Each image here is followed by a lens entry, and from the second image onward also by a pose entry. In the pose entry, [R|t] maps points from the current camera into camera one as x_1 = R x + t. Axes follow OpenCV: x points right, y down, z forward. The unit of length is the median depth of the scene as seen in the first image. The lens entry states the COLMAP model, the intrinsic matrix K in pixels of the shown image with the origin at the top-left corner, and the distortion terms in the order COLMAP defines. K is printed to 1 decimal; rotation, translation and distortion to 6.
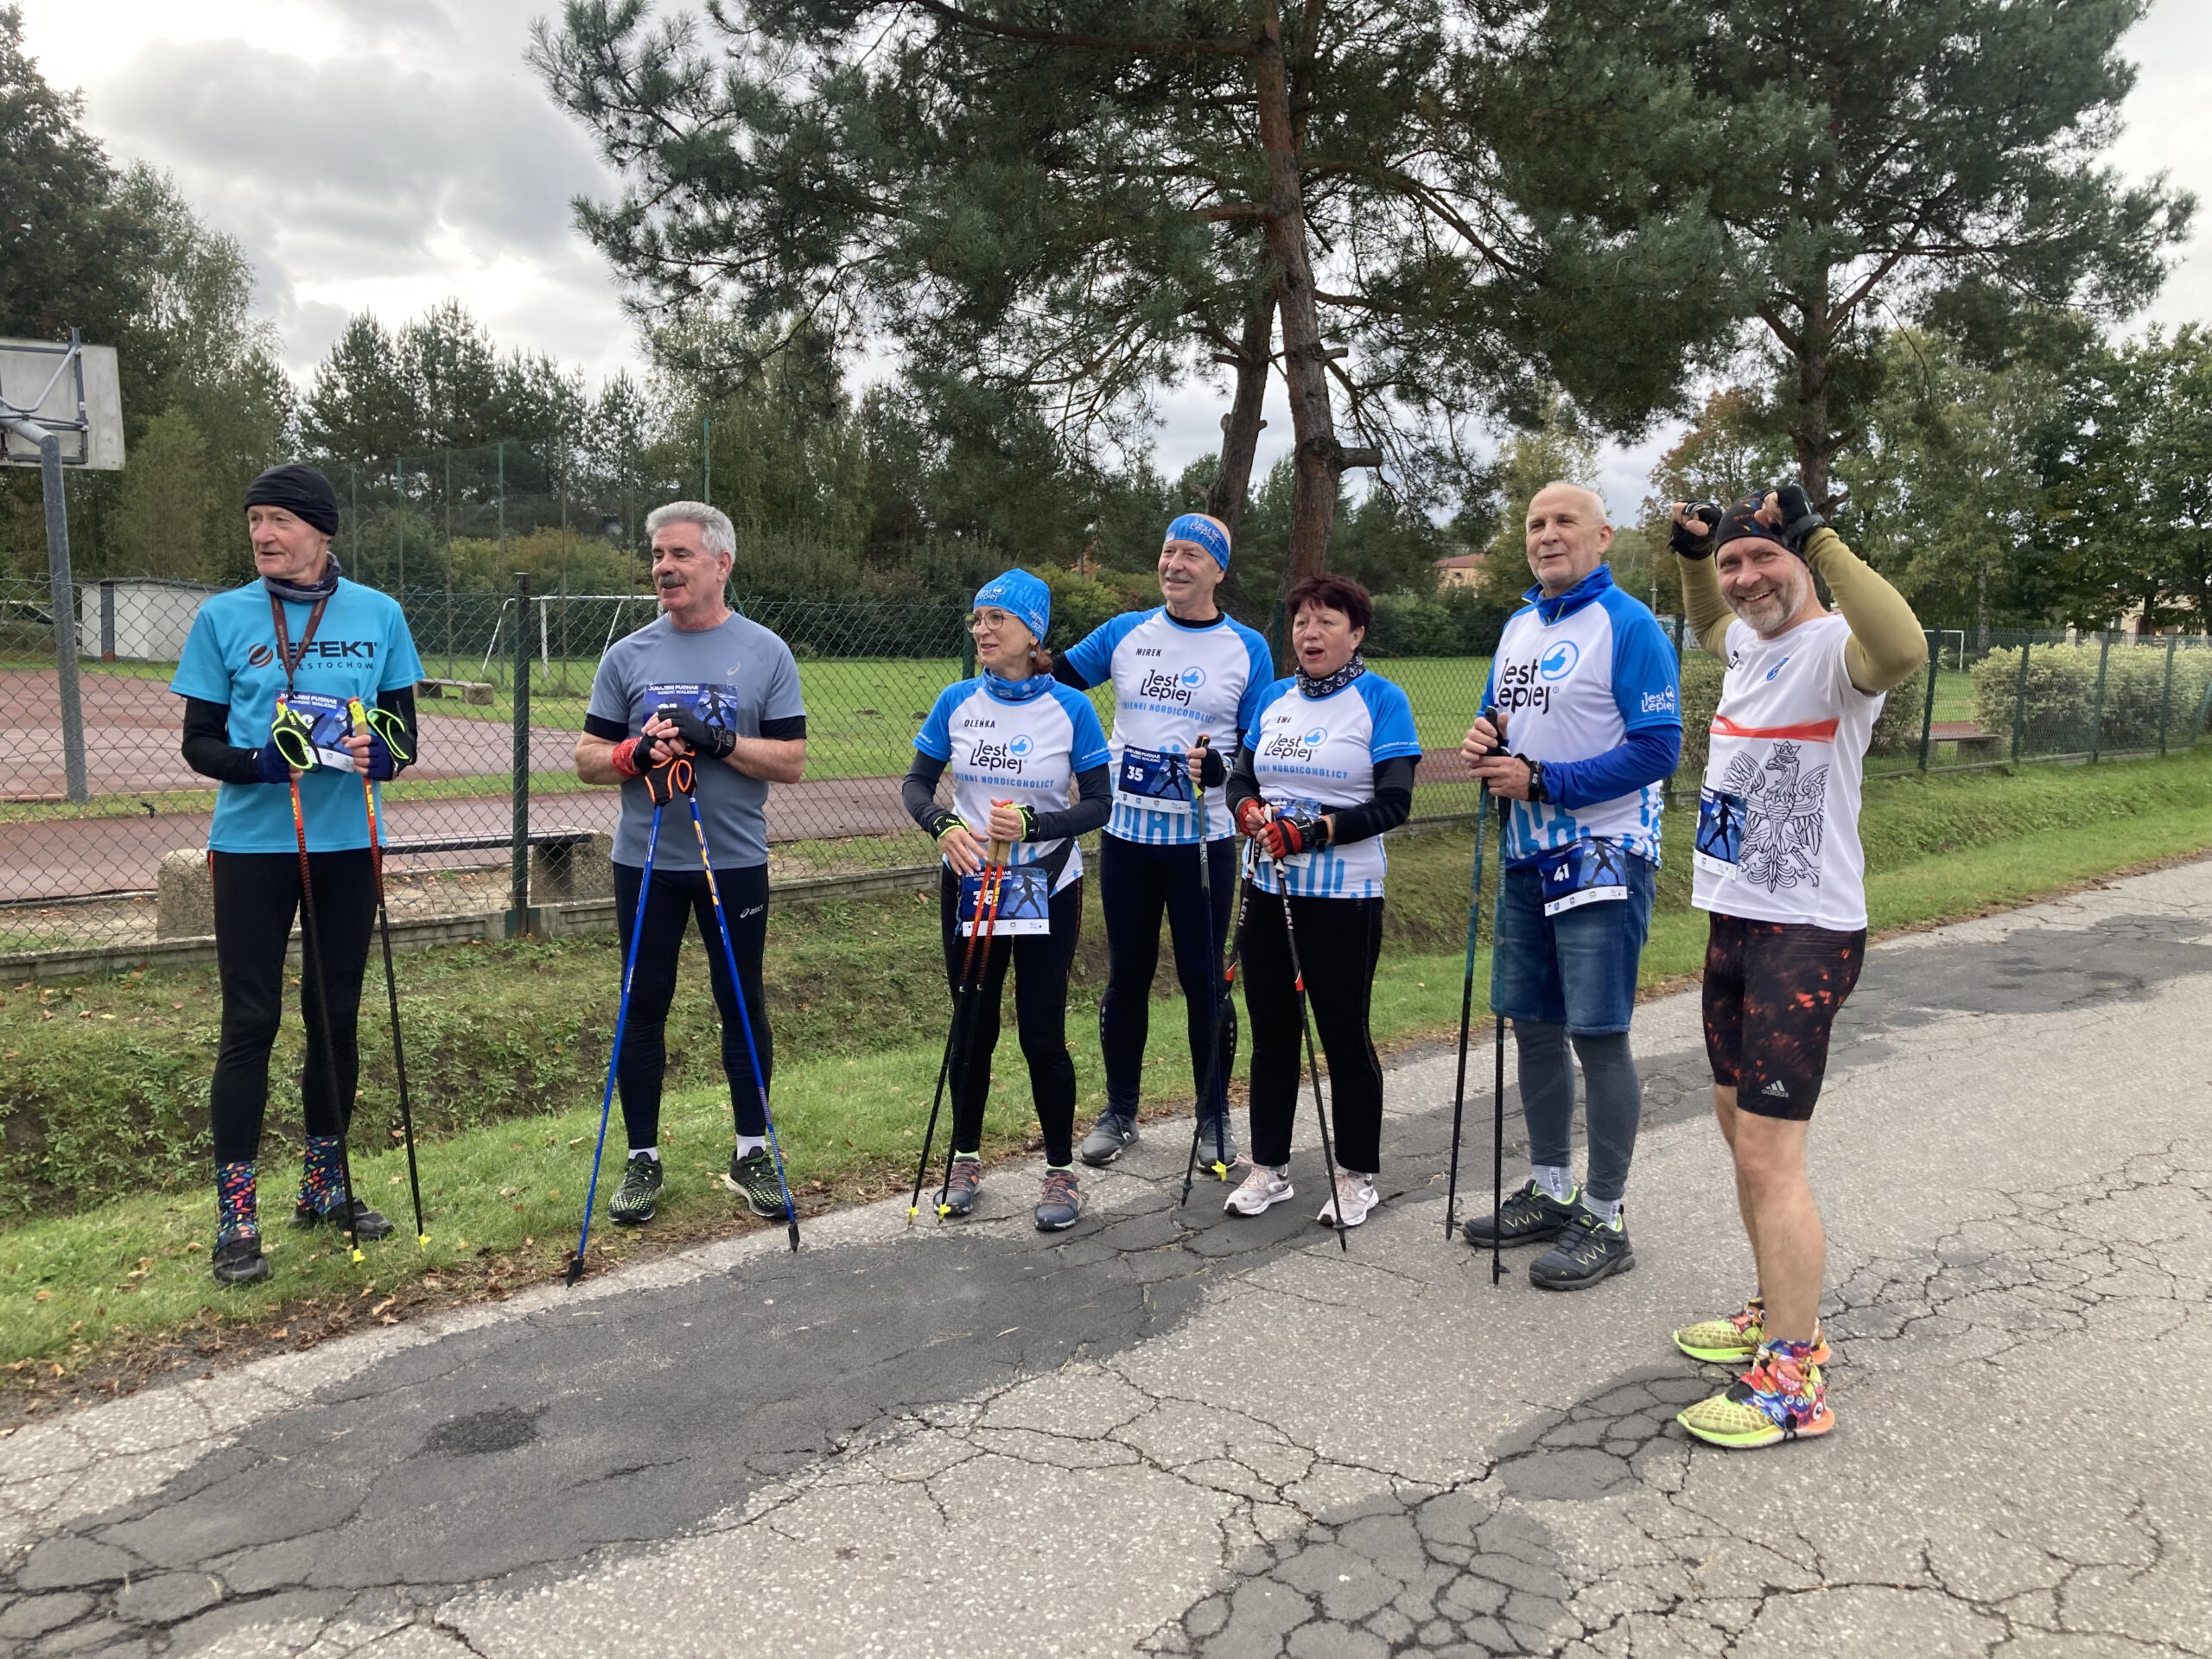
lens RADIAL K [[1806.1, 0, 1080.0], [0, 1806.1, 802.8], [0, 0, 1]] dist [-0.003232, 0.032823]
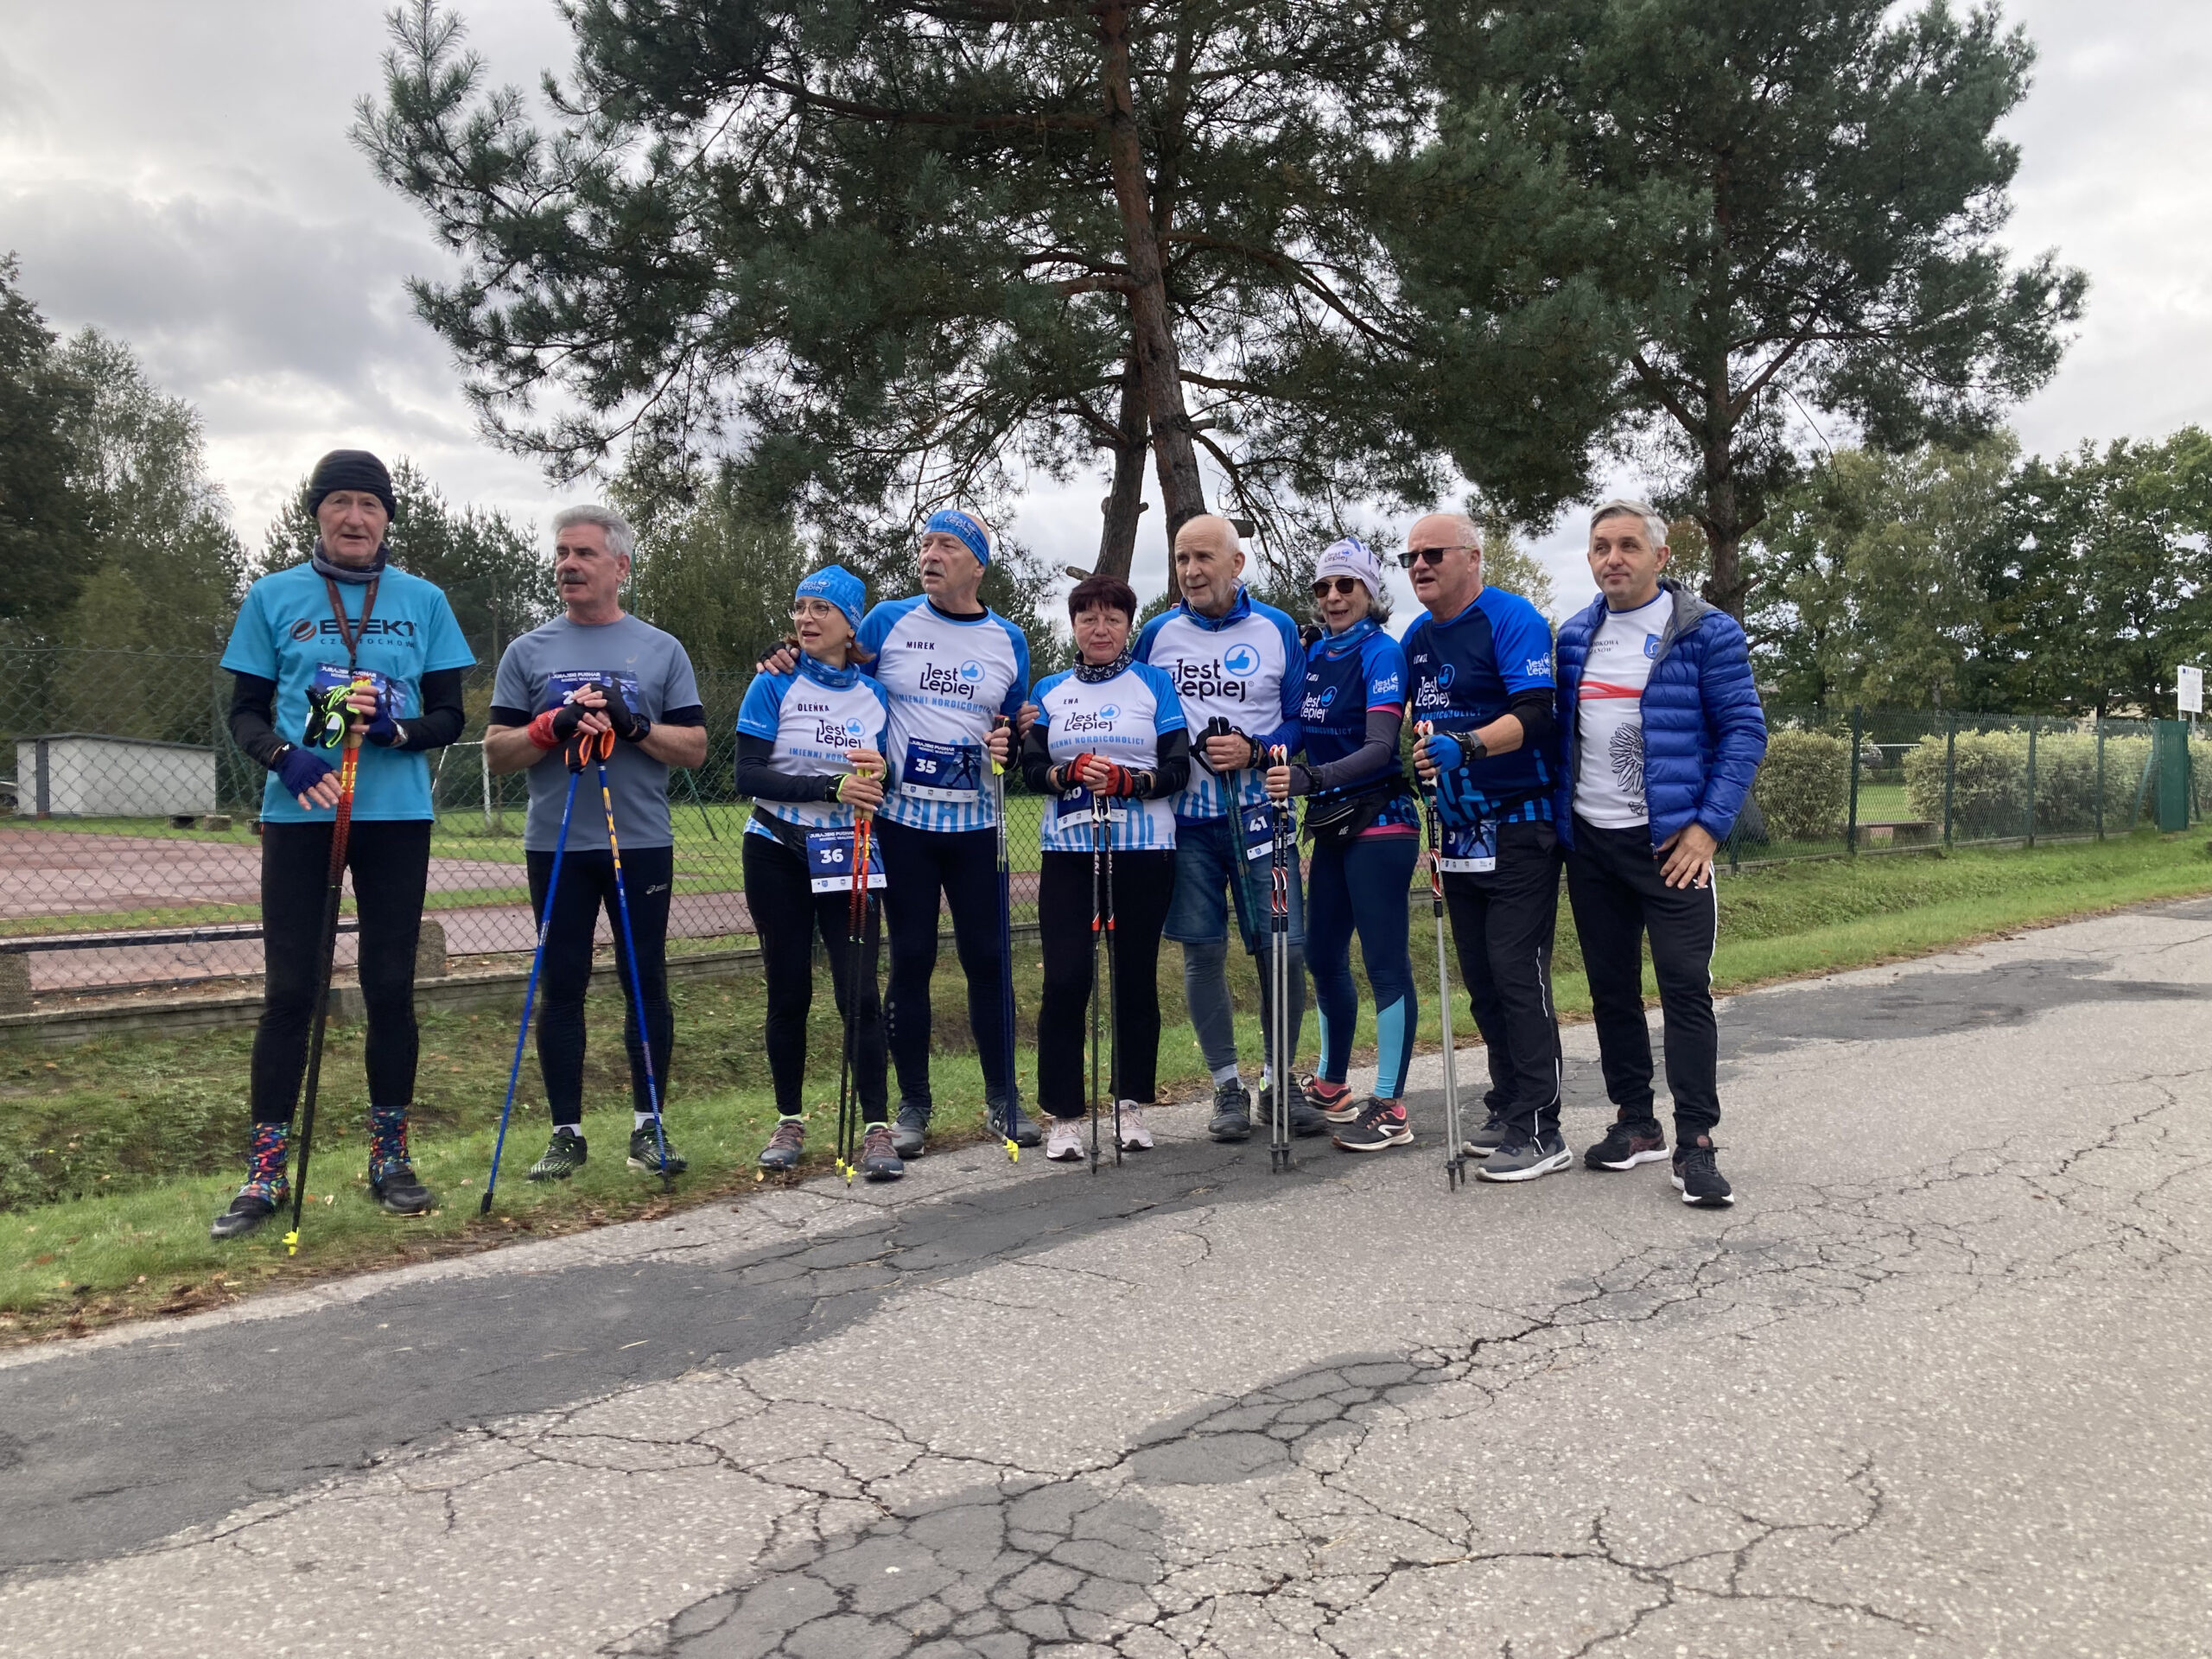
lens RADIAL K [[1800.0, 0, 1076.1], [0, 1800.0, 840.6], [0, 0, 1]] dist [-0.010350, 0.054099]
pose [[0.999508, -0.030313, 0.008034, 0.062421], [0.030753, 0.997605, -0.061960, 0.039204], [-0.006137, 0.062176, 0.998046, 0.039607]]
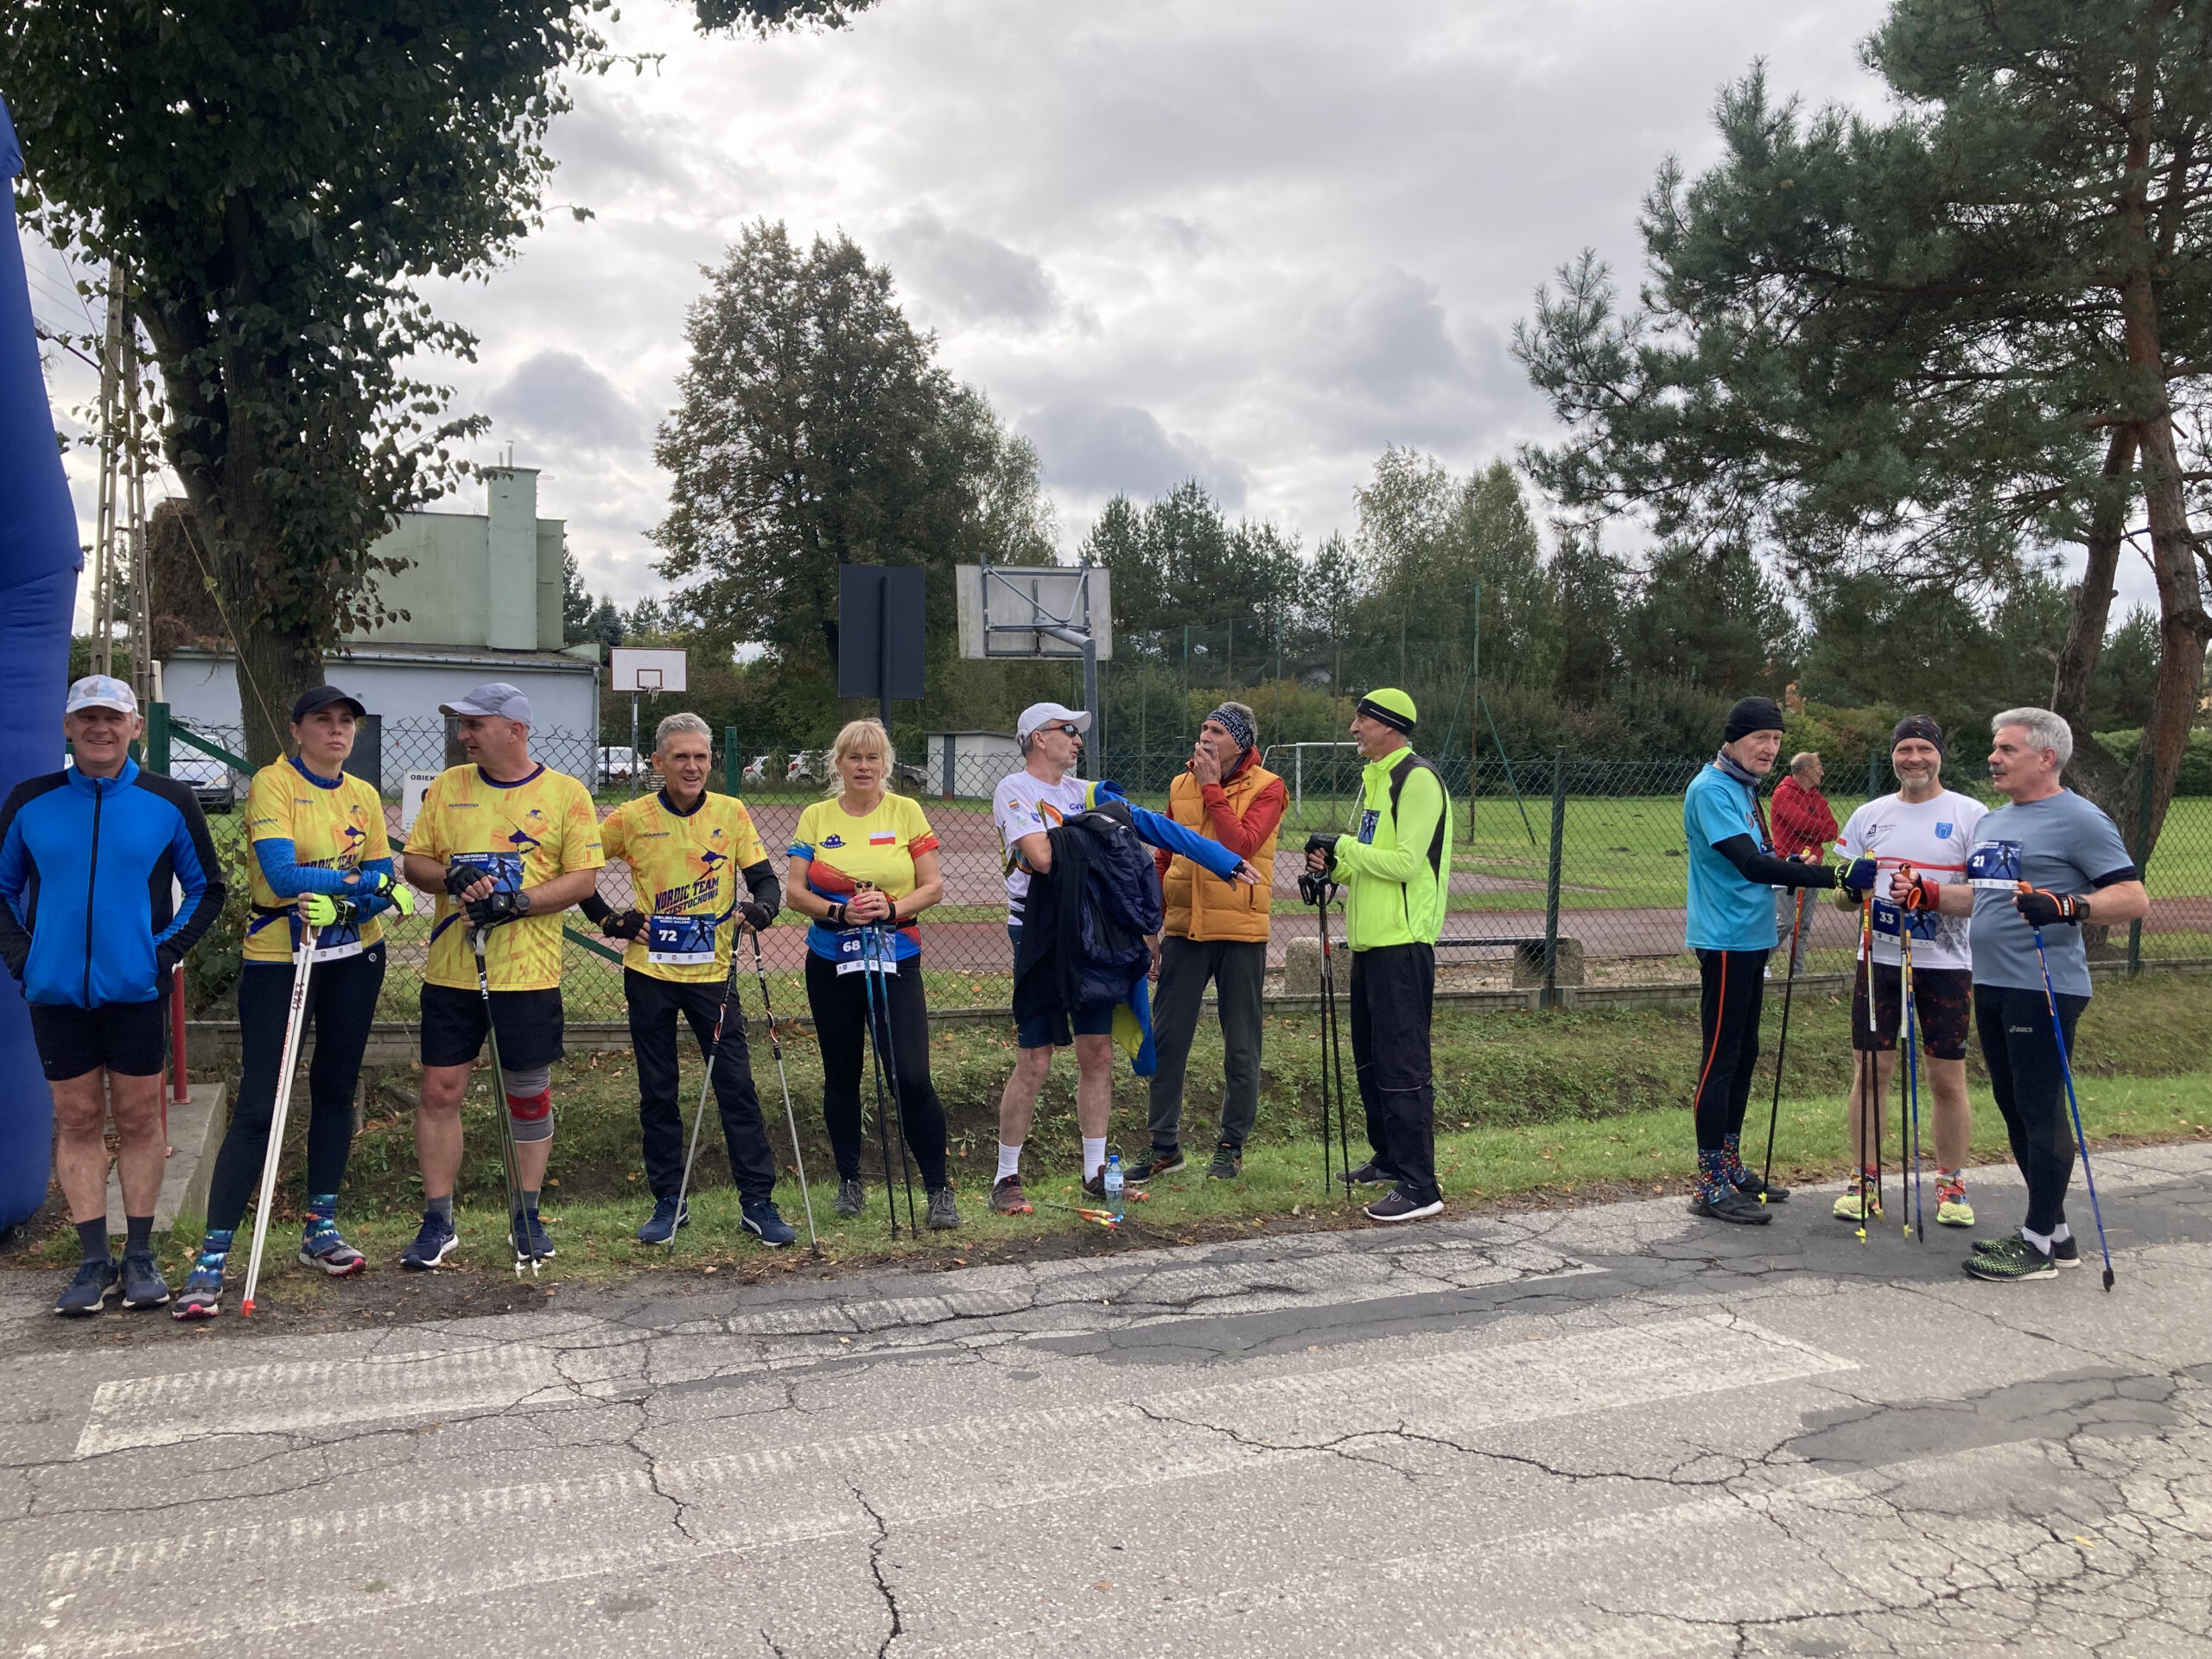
lens RADIAL K [[1821.2, 0, 1018.0], [0, 1821.2, 834.4], [0, 0, 1]] dist [-0.001430, 0.002098]
pose [[0.929445, 0.011611, -0.368777, -0.136673], [-0.033391, 0.998050, -0.052734, 0.022247], [0.367446, 0.061327, 0.928021, -0.334153]]
